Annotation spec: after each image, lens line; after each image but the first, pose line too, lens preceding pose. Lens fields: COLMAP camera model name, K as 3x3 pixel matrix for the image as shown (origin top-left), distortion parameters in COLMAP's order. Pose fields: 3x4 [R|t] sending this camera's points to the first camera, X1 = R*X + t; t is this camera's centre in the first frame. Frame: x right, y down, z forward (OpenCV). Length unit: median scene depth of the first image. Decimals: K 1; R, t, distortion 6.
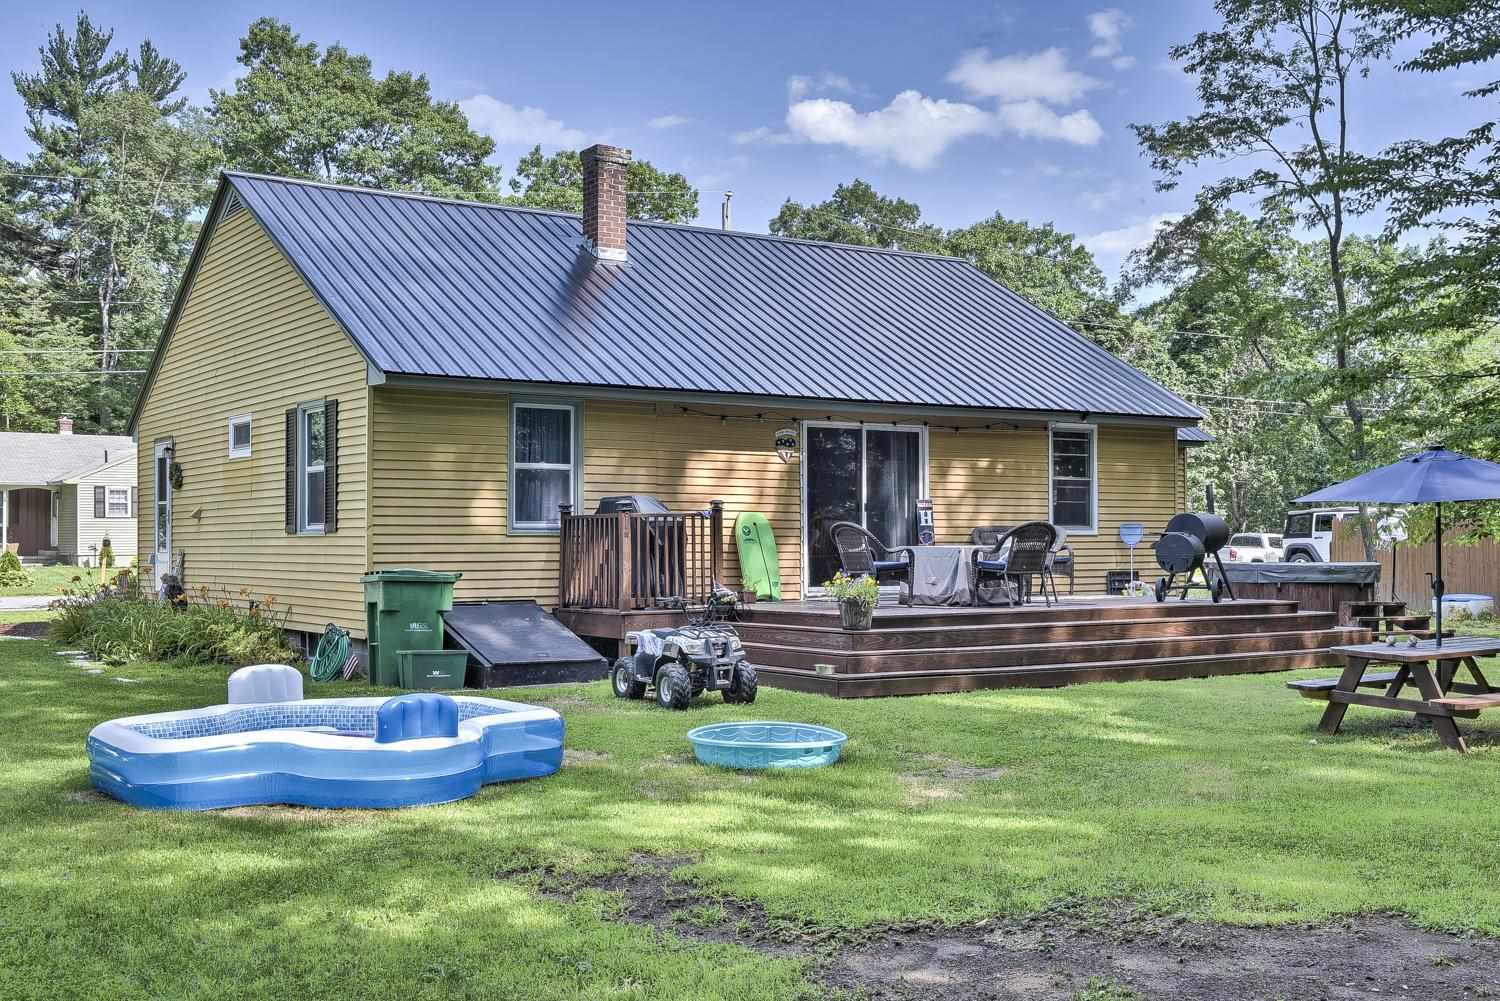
lens RADIAL K [[1692.2, 0, 750.0], [0, 1692.2, 500.5], [0, 0, 1]] dist [0.010731, 0.042466]
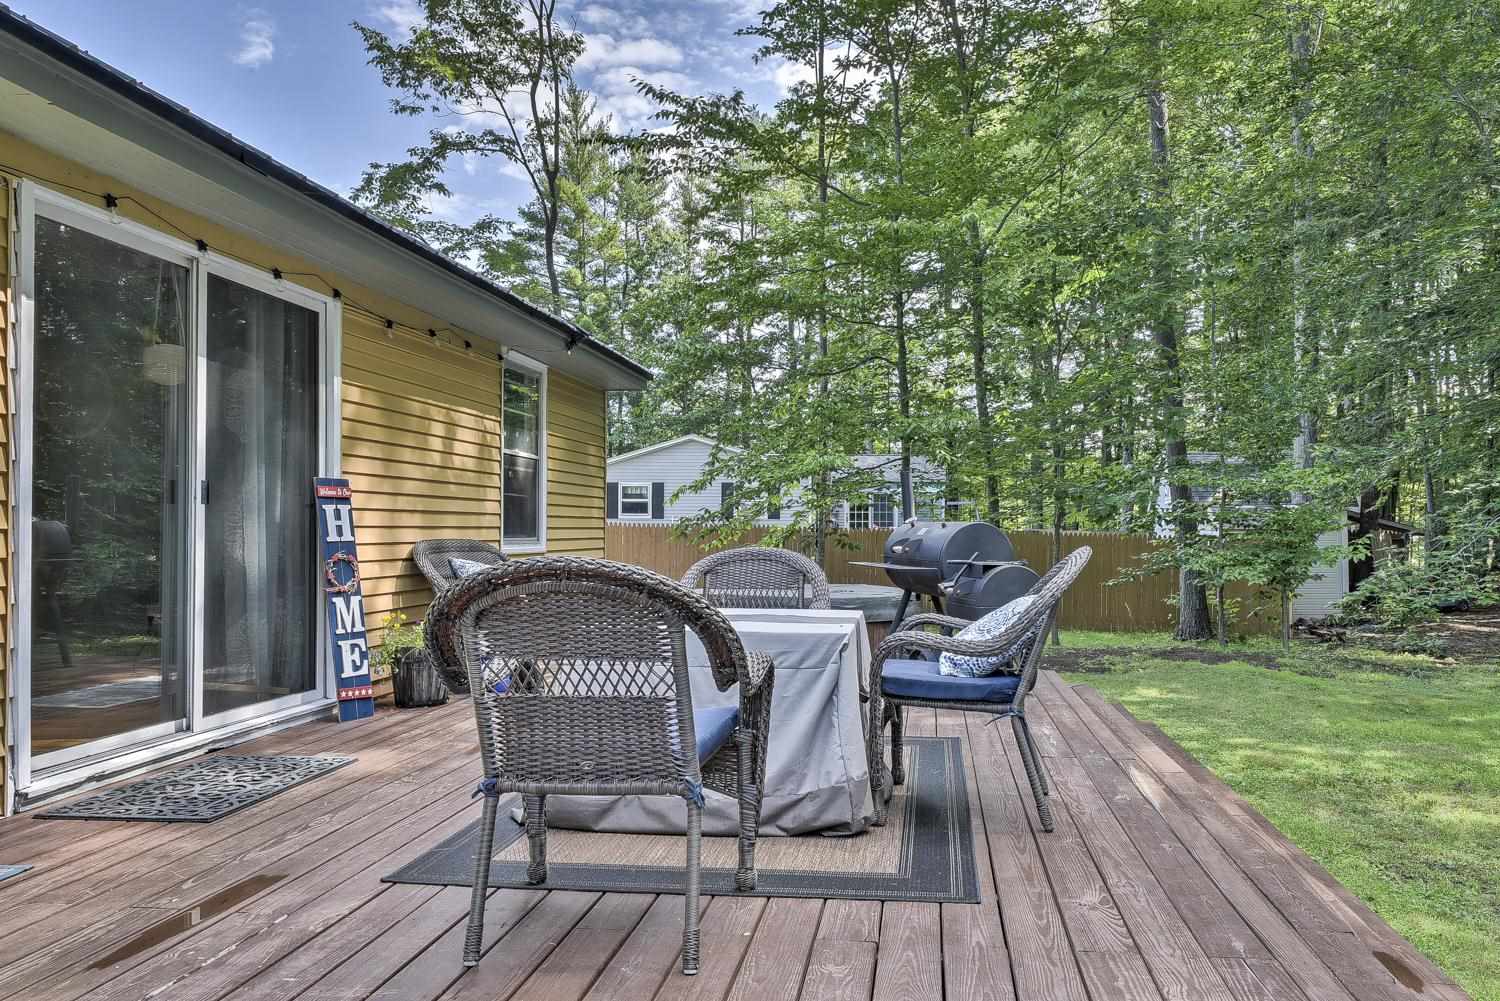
lens RADIAL K [[1047.0, 0, 811.3], [0, 1047.0, 532.7], [0, 0, 1]] dist [0.000960, 0.000199]
pose [[0.645292, 0.006294, 0.763910, -0.008236], [-0.028694, 0.999460, 0.016004, 0.002658], [-0.763397, -0.032247, 0.645124, 0.371799]]
